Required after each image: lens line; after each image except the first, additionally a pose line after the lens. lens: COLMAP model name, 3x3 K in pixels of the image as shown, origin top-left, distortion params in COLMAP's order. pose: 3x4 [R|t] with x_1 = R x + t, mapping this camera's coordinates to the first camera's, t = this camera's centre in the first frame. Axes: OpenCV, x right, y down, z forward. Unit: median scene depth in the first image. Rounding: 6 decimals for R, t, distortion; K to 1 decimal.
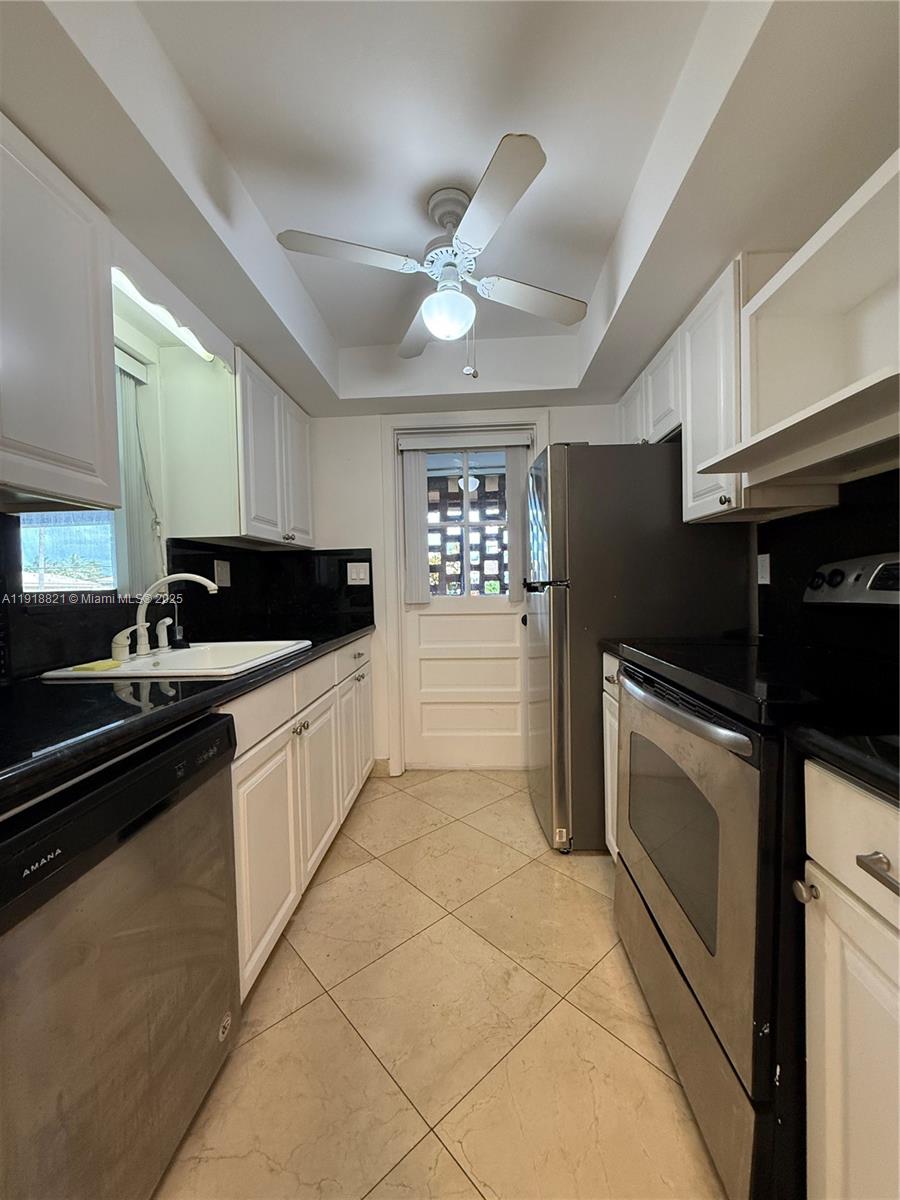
lens RADIAL K [[478.4, 0, 450.6], [0, 478.4, 595.2], [0, 0, 1]] dist [0.003093, 0.000586]
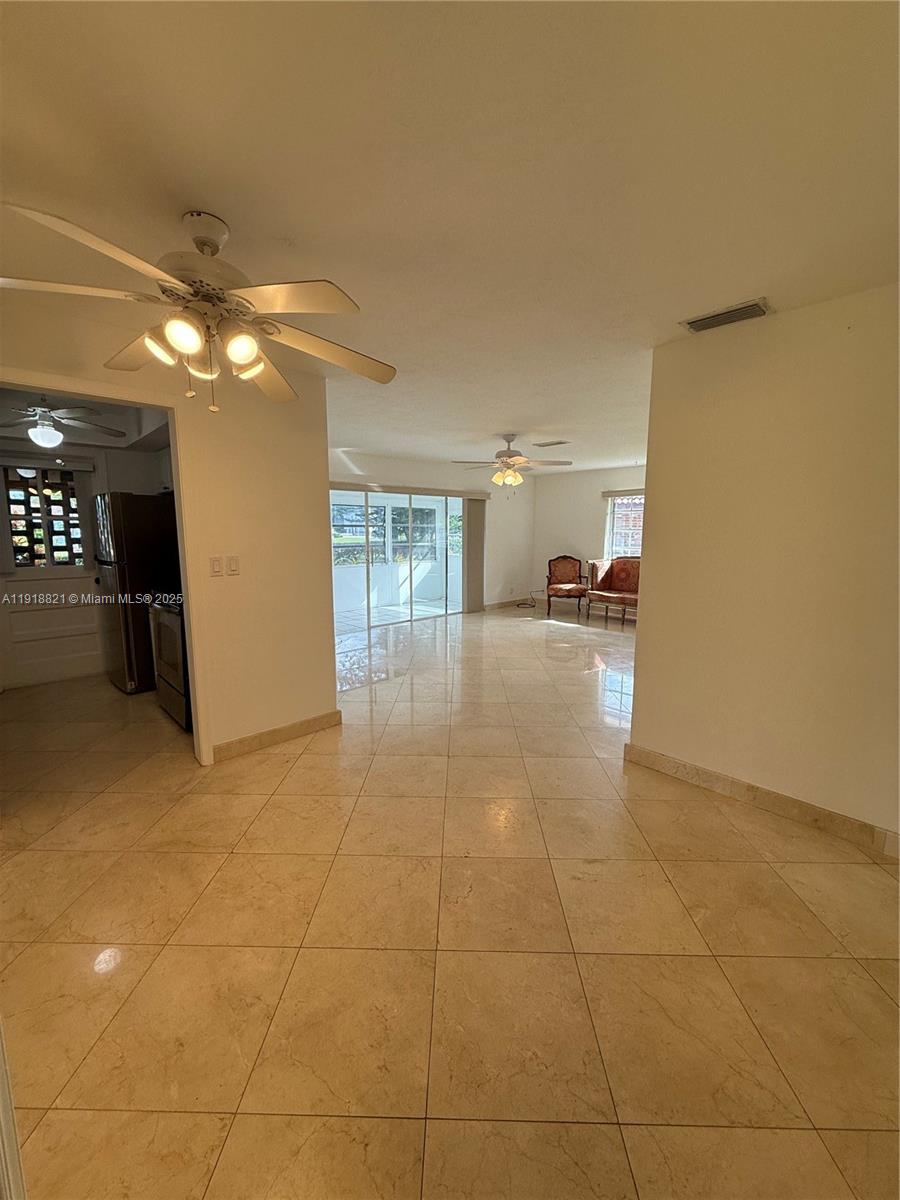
lens RADIAL K [[478.4, 0, 450.6], [0, 478.4, 595.2], [0, 0, 1]] dist [0.003093, 0.000586]
pose [[0.682832, -0.081651, 0.725999, -0.240299], [0.001231, 0.993862, 0.110619, -0.088435], [-0.730575, -0.074640, 0.678741, -1.115823]]
